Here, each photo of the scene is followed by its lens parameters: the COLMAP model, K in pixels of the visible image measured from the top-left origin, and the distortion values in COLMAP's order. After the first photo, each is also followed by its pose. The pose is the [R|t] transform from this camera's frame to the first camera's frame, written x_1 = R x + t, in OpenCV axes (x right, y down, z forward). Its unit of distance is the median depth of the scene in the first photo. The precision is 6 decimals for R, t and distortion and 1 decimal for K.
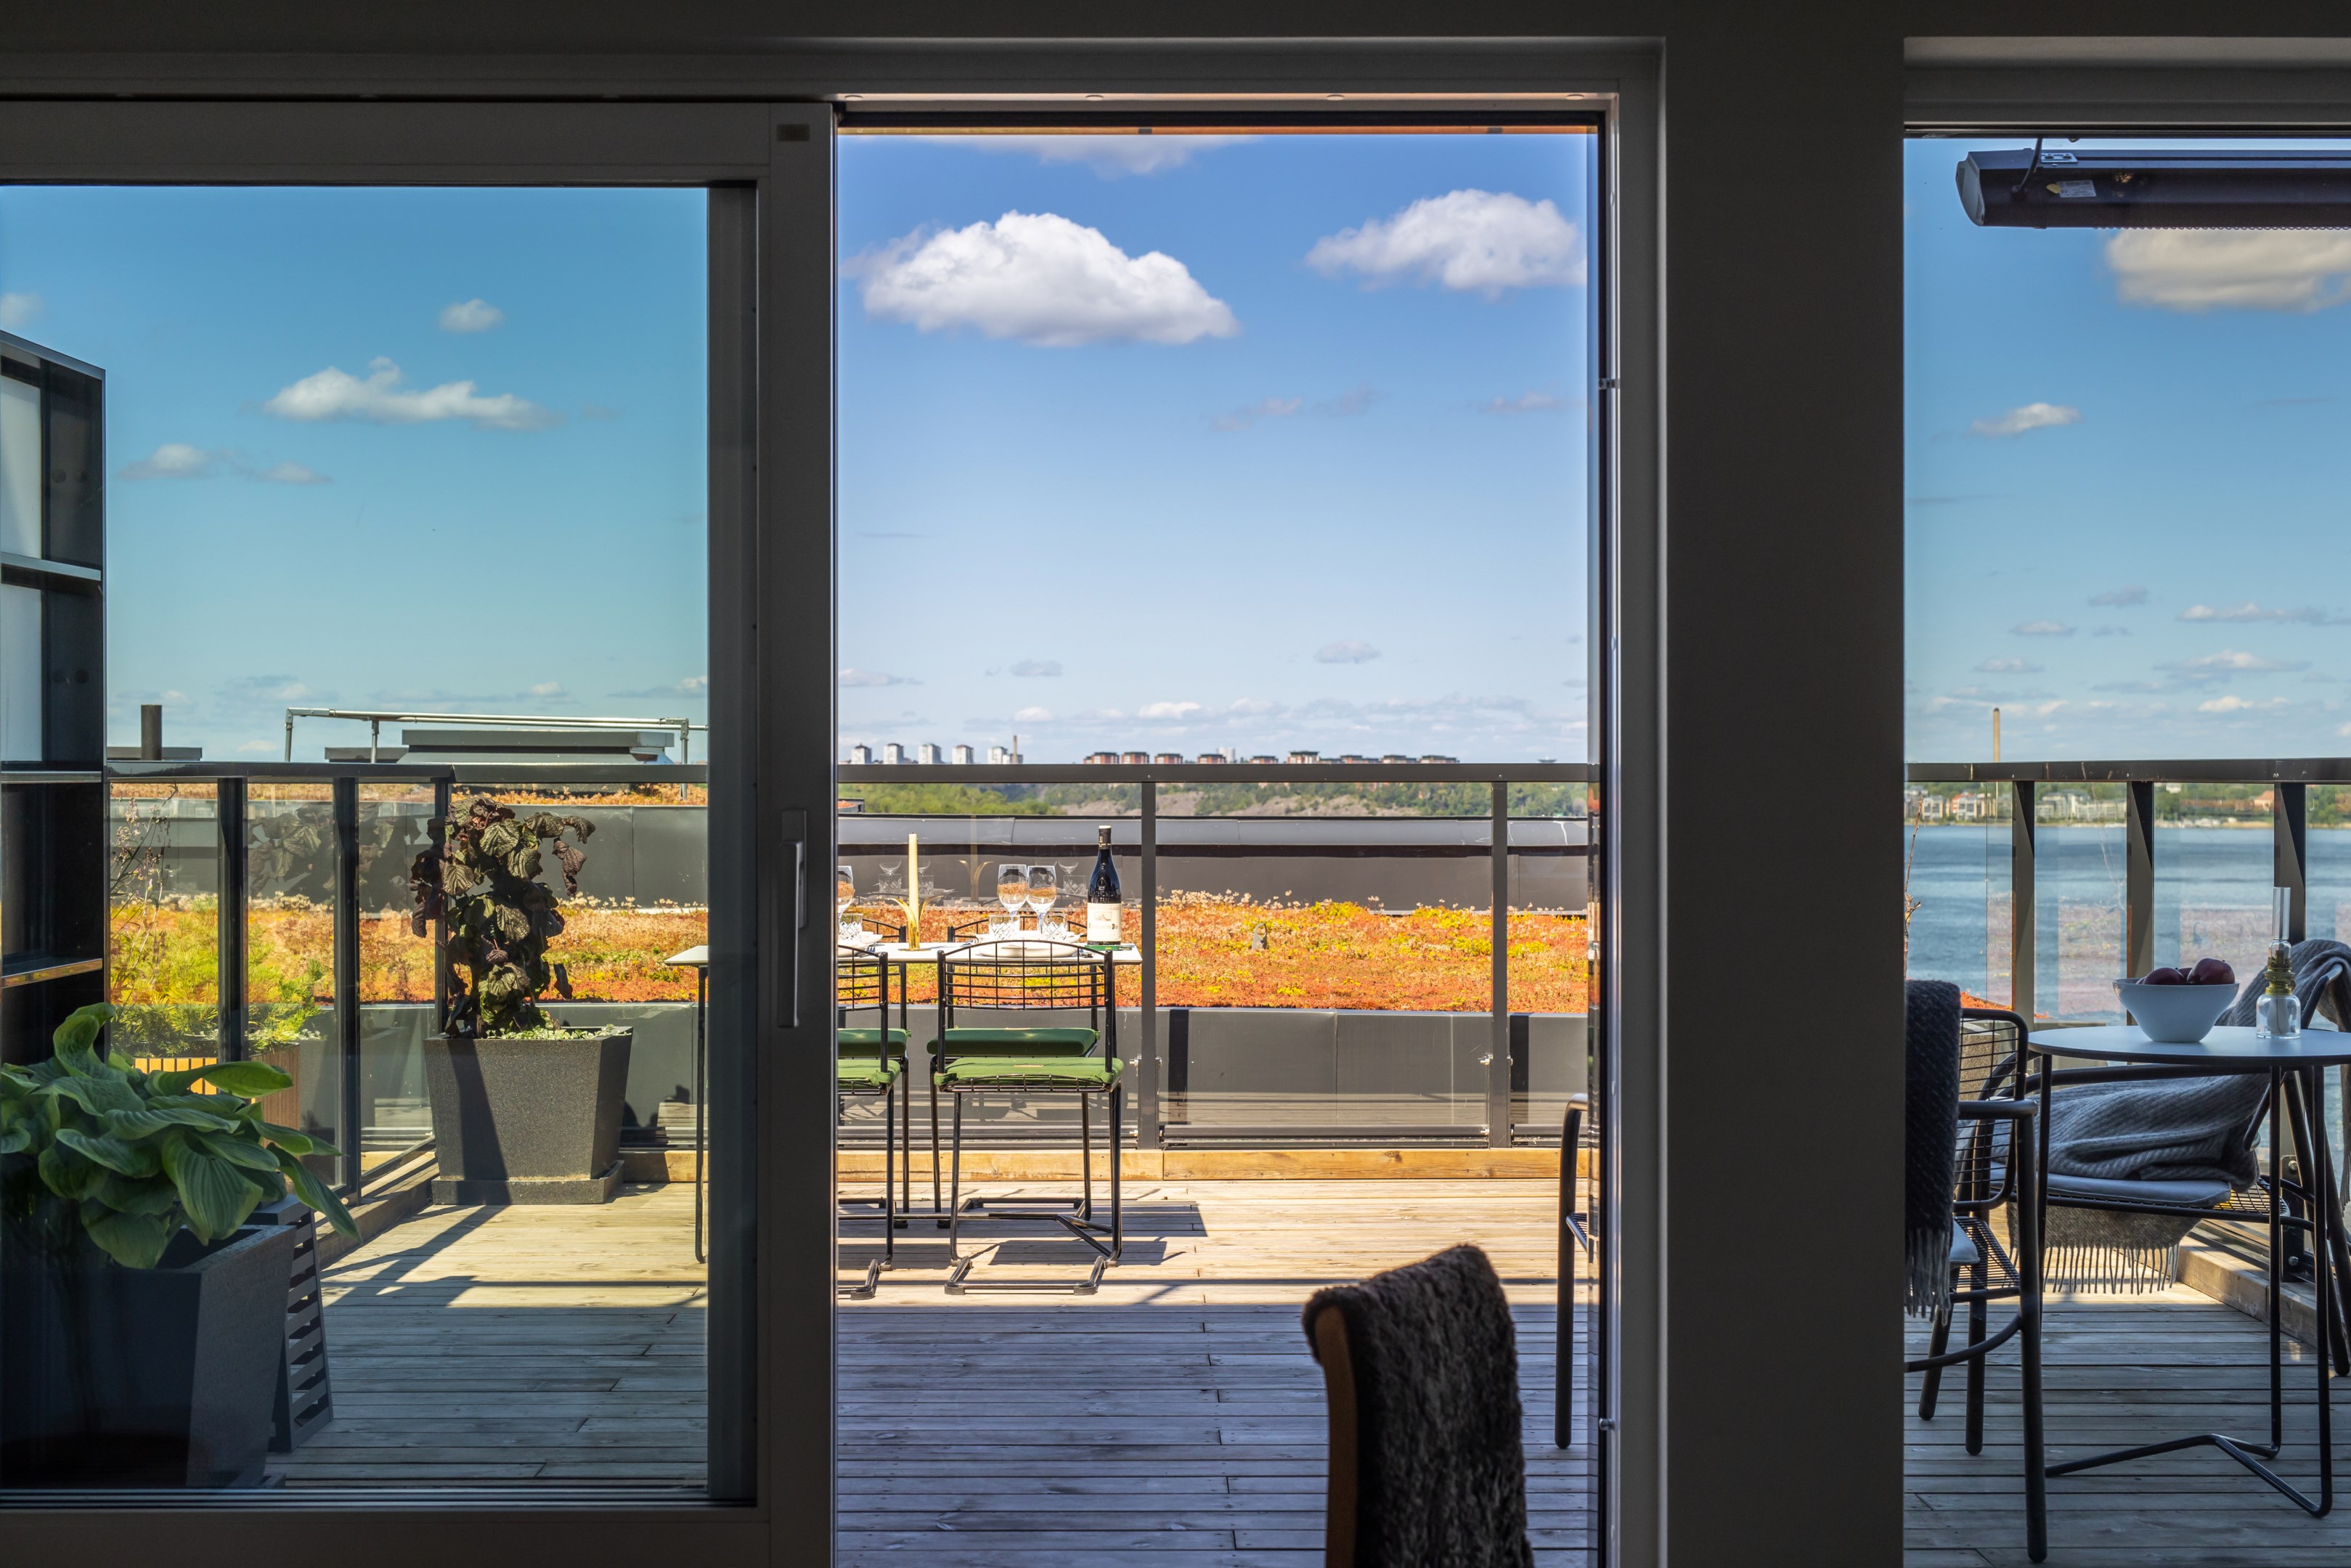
lens RADIAL K [[3260.3, 0, 1200.5], [0, 3260.3, 784.4], [0, 0, 1]] dist [-0.011099, 0.013615]
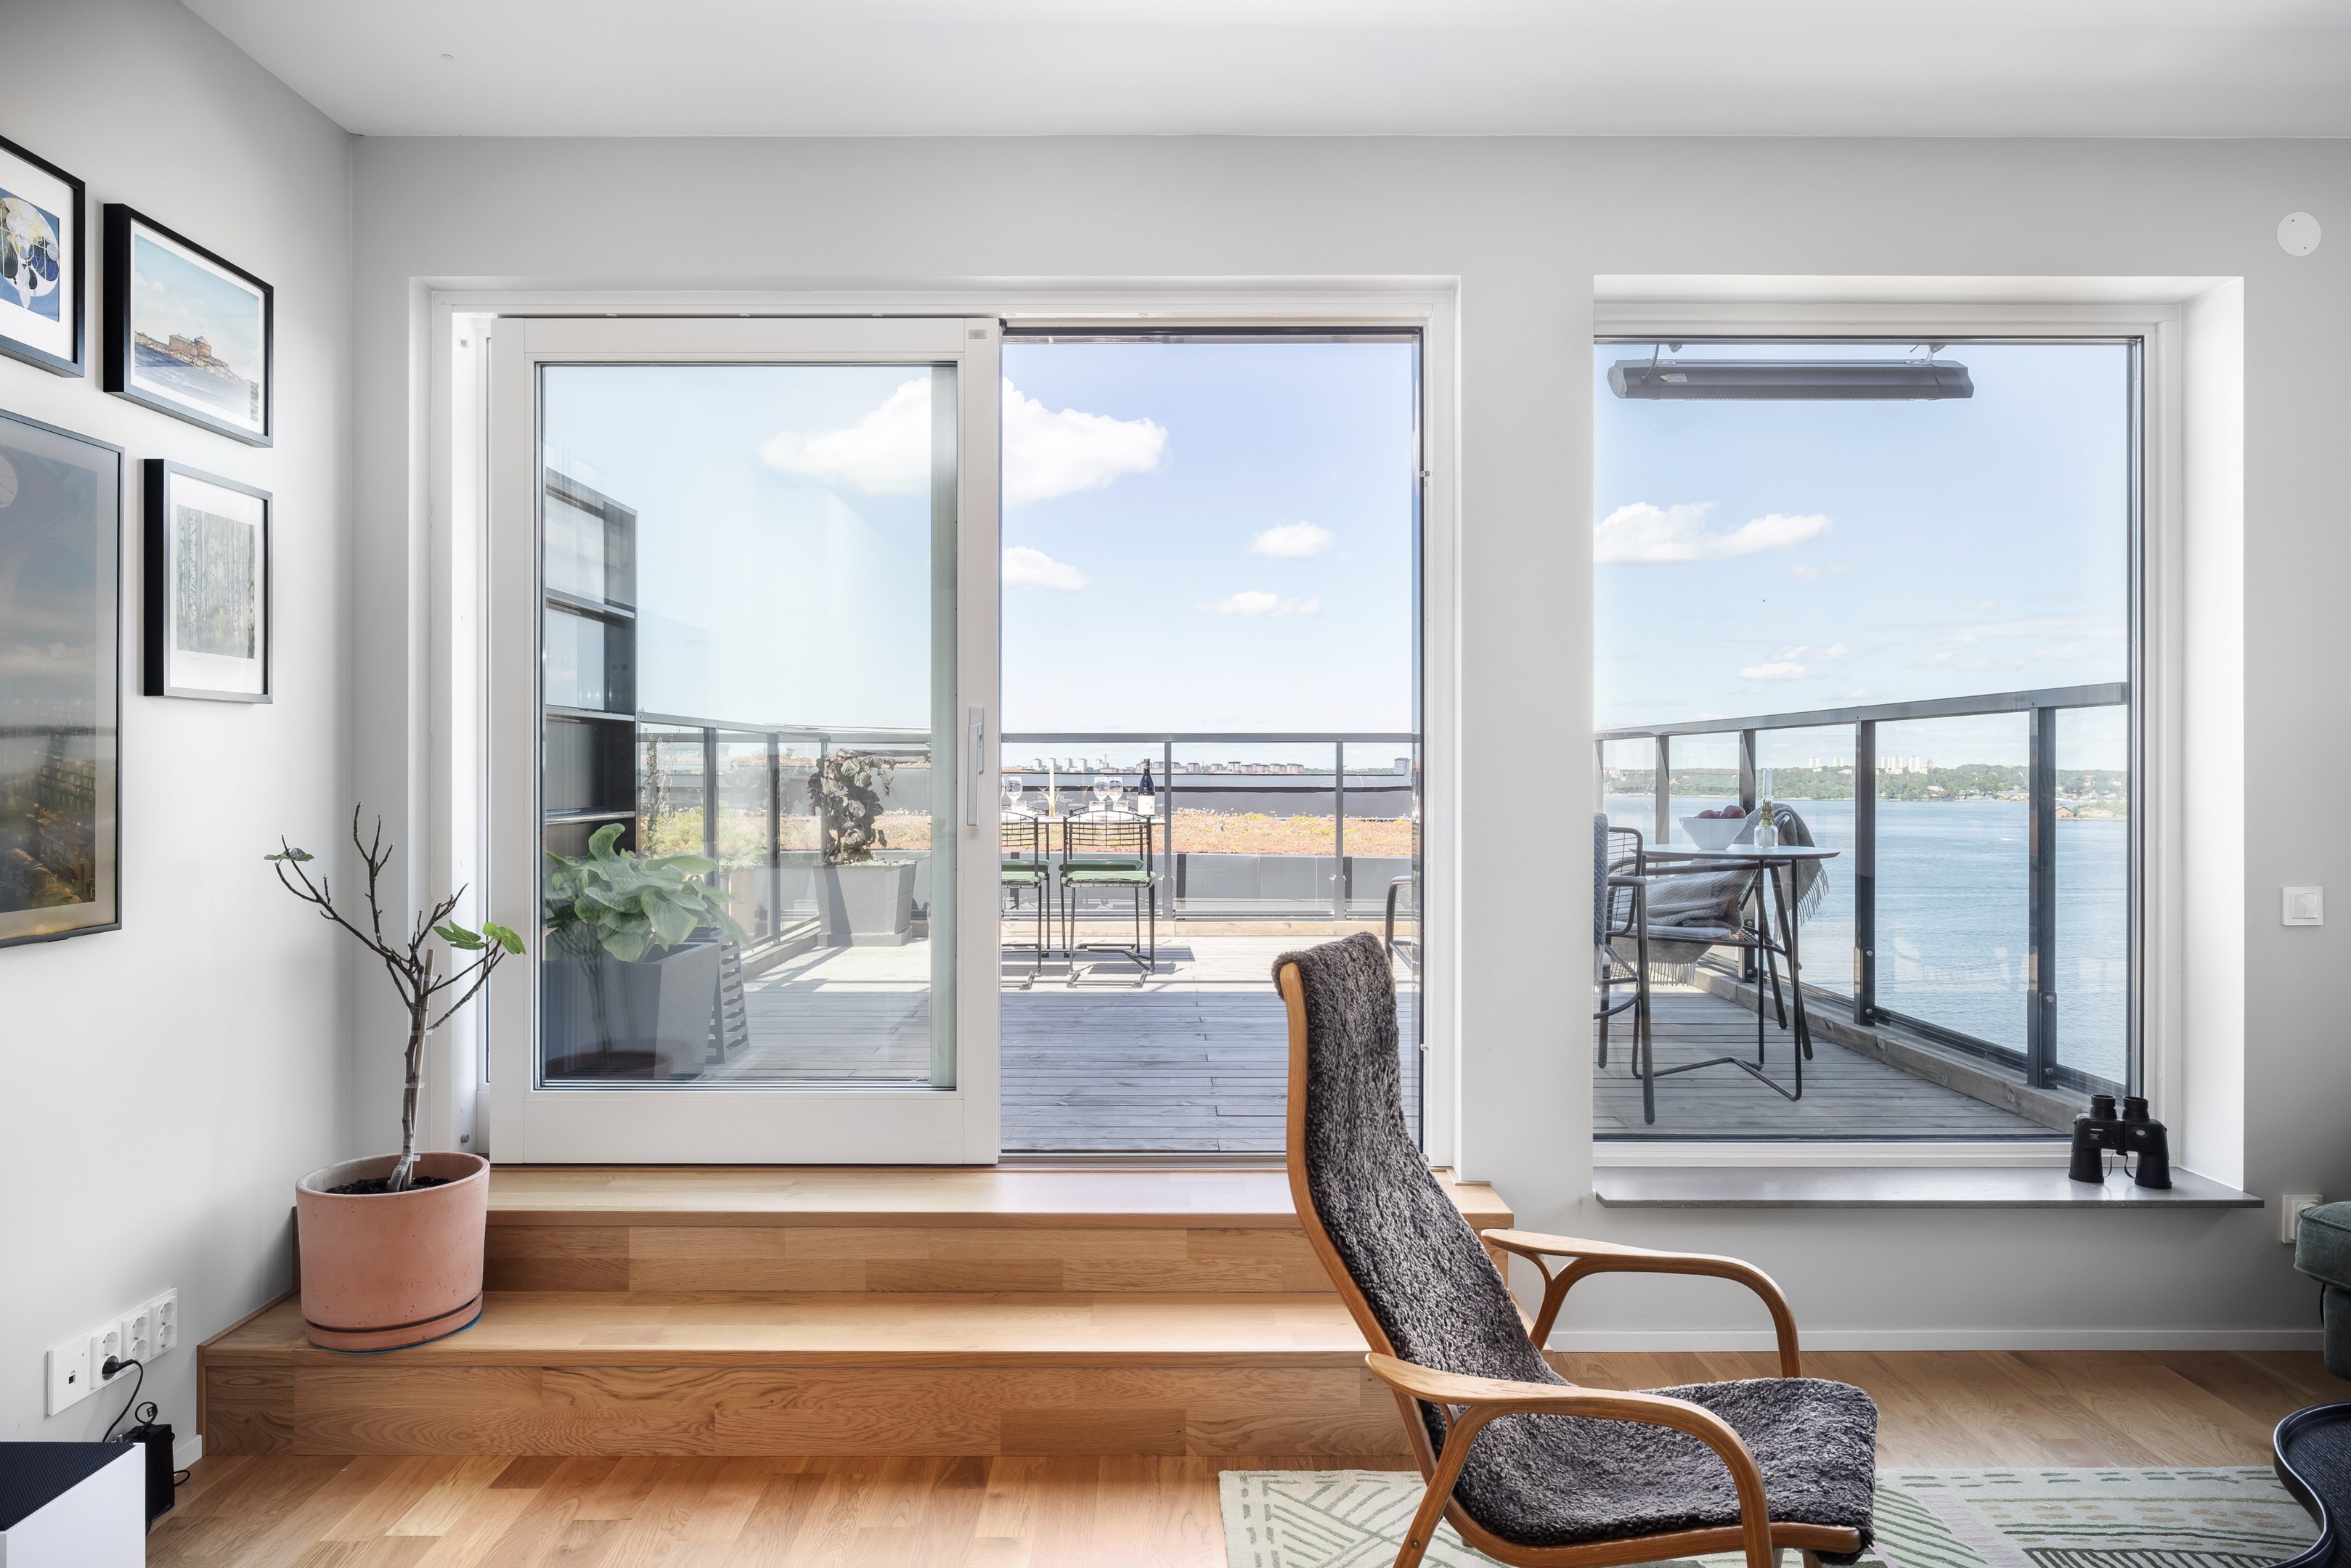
lens RADIAL K [[1456.3, 0, 1167.9], [0, 1456.3, 772.3], [0, 0, 1]] dist [-0.006814, -0.001684]
pose [[0.999901, 0.000891, -0.014007, -0.003931], [-0.000925, 0.999997, -0.002455, 0.025867], [0.014005, 0.002468, 0.999899, 0.106647]]
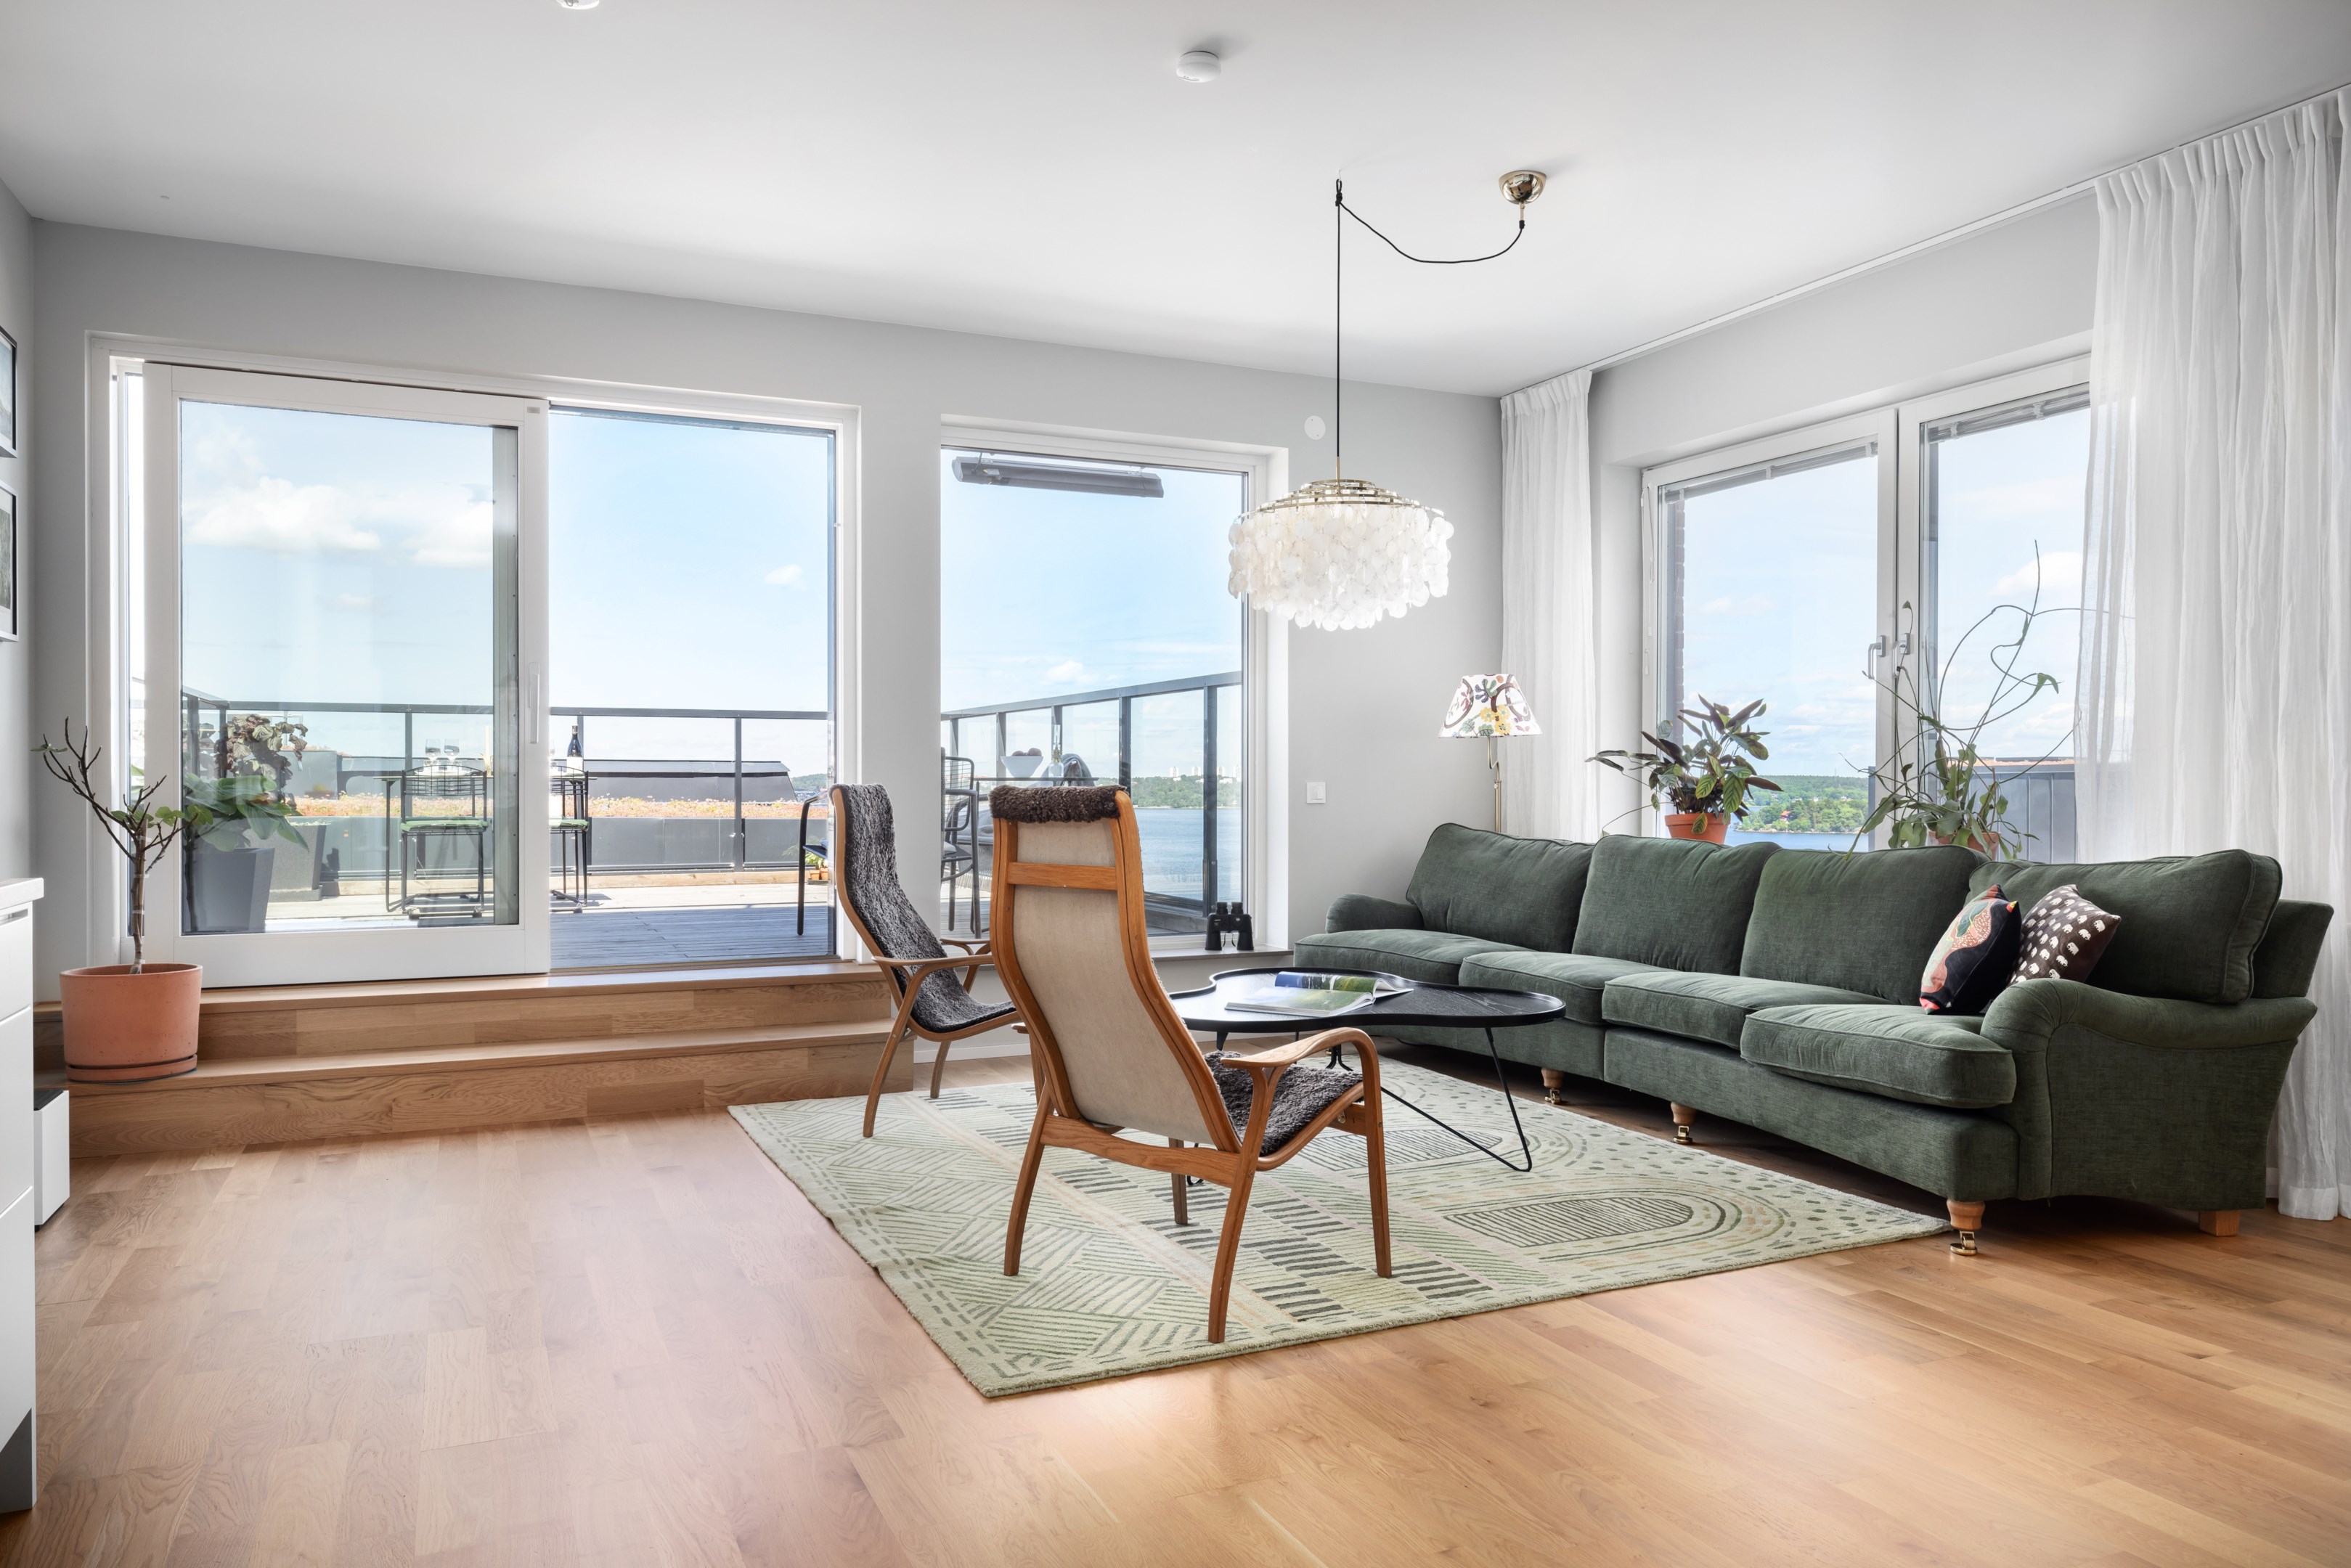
lens RADIAL K [[1567.7, 0, 1182.5], [0, 1567.7, 789.9], [0, 0, 1]] dist [-0.003991, 0.000959]
pose [[0.916979, -0.001078, 0.398934, -0.084034], [-0.000234, 0.999995, 0.003240, 0.060250], [-0.398936, -0.003064, 0.916974, -0.220777]]
